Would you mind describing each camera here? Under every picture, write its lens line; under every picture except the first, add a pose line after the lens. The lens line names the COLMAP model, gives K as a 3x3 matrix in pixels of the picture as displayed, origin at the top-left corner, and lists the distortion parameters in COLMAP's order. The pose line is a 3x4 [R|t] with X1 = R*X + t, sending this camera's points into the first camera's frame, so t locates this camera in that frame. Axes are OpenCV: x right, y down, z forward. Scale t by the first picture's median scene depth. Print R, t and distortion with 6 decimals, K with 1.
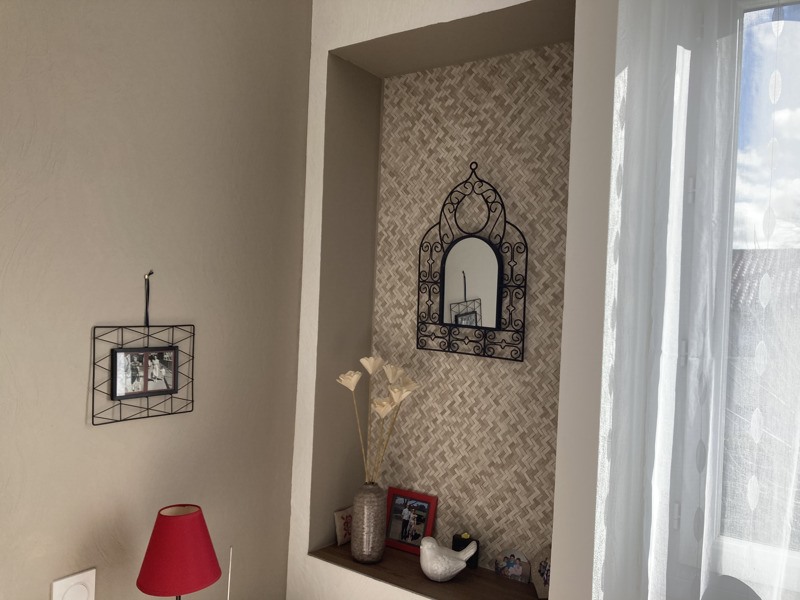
lens RADIAL K [[651.2, 0, 407.0], [0, 651.2, 303.2], [0, 0, 1]] dist [0.034363, -0.037257]
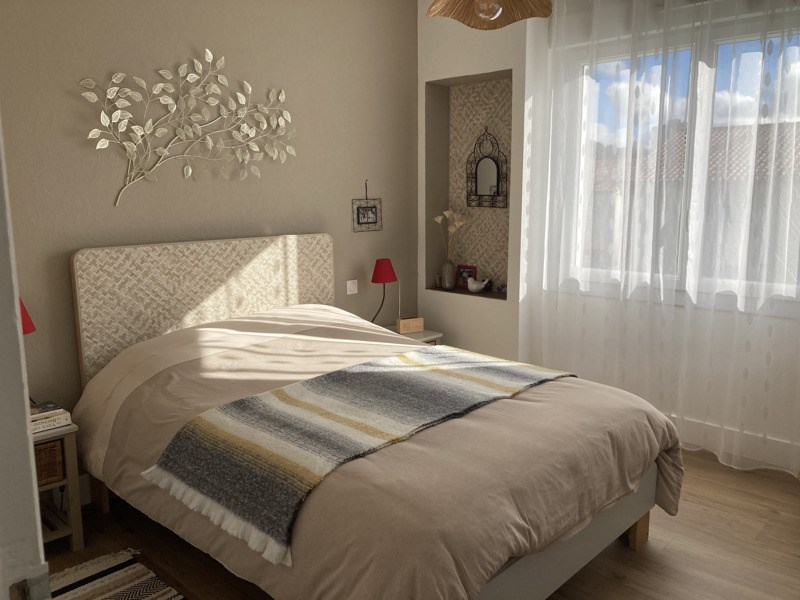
lens RADIAL K [[651.2, 0, 398.5], [0, 651.2, 307.0], [0, 0, 1]] dist [0.034363, -0.037257]
pose [[0.983897, -0.017963, -0.177832, 0.195193], [0.047939, 0.985004, 0.165737, 0.026913], [0.172188, -0.171593, 0.970004, -1.488408]]
